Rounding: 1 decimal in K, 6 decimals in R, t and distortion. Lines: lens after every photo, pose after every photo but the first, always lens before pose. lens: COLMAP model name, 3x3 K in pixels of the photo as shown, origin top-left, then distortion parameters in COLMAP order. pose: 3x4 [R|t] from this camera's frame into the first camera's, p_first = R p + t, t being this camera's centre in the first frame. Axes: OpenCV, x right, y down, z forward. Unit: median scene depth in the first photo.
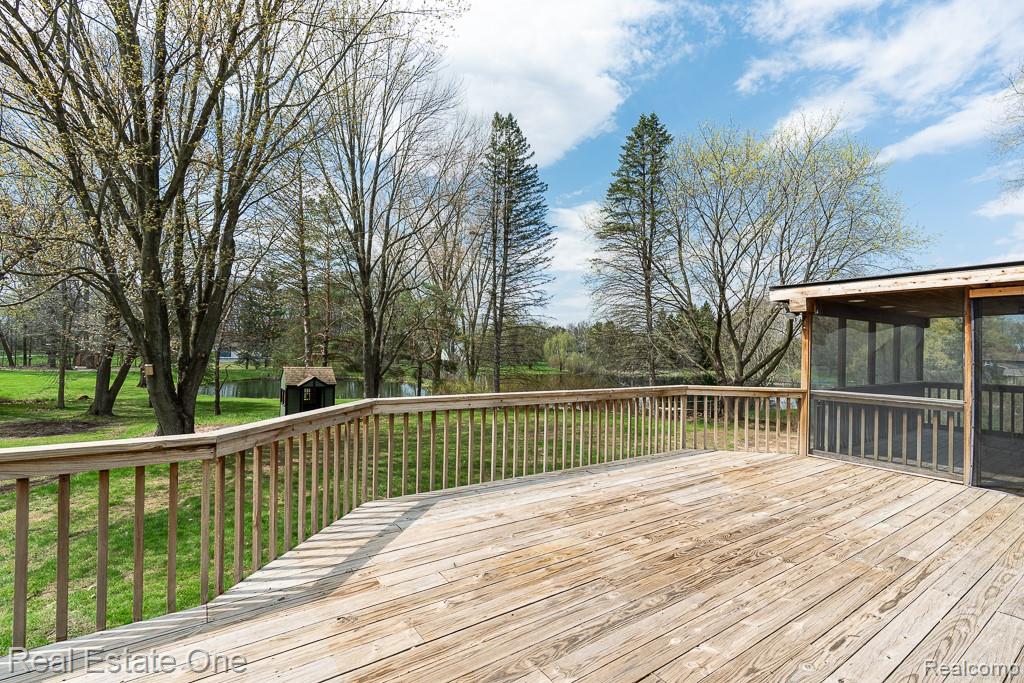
lens RADIAL K [[453.7, 0, 513.4], [0, 453.7, 352.0], [0, 0, 1]] dist [-0.000059, 0.000023]
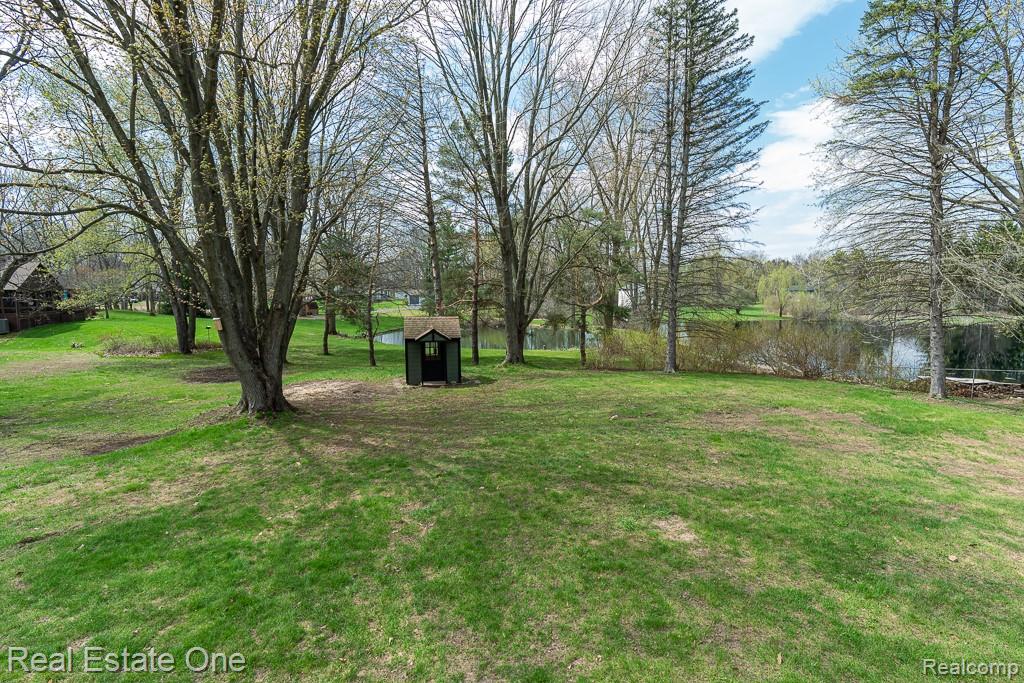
lens RADIAL K [[495.4, 0, 512.0], [0, 495.4, 341.5], [0, 0, 1]] dist [-0.004683, -0.000064]
pose [[0.922569, 0.018035, -0.385411, 0.035366], [0.018001, 0.995807, 0.089689, -0.001008], [0.385412, -0.089683, 0.918376, 0.165022]]
